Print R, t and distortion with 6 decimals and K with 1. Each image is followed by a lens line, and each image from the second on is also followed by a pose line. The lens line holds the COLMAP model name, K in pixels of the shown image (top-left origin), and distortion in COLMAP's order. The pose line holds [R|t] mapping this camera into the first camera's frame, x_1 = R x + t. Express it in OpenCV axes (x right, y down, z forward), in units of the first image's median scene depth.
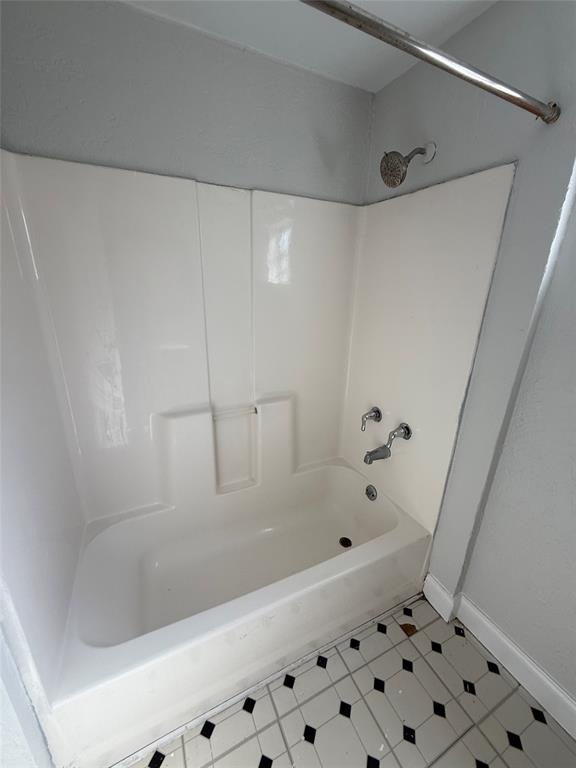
lens RADIAL K [[306.5, 0, 287.6], [0, 306.5, 384.7], [0, 0, 1]] dist [0.001827, 0.000364]
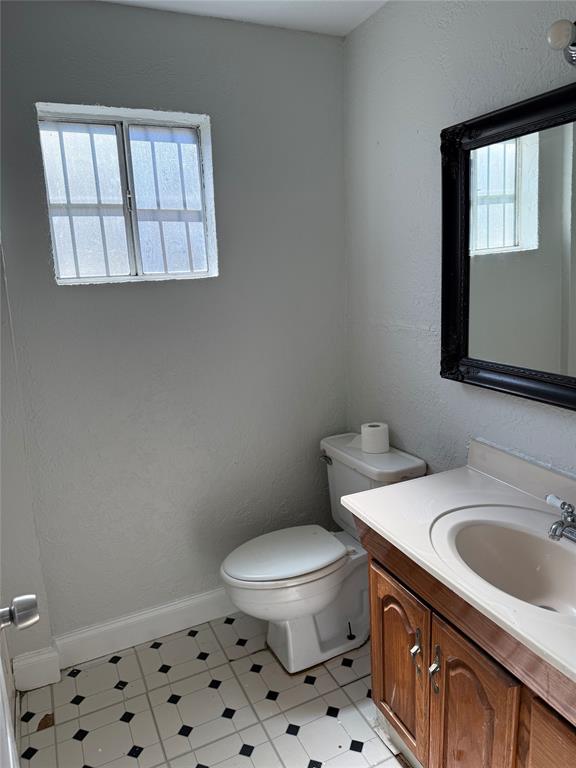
lens RADIAL K [[533.0, 0, 288.4], [0, 533.0, 382.5], [0, 0, 1]] dist [0.001452, 0.000470]
pose [[0.004406, -0.234693, 0.972060, -0.726132], [0.352730, 0.909953, 0.218099, -0.042778], [-0.935715, 0.341913, 0.086792, 0.046086]]
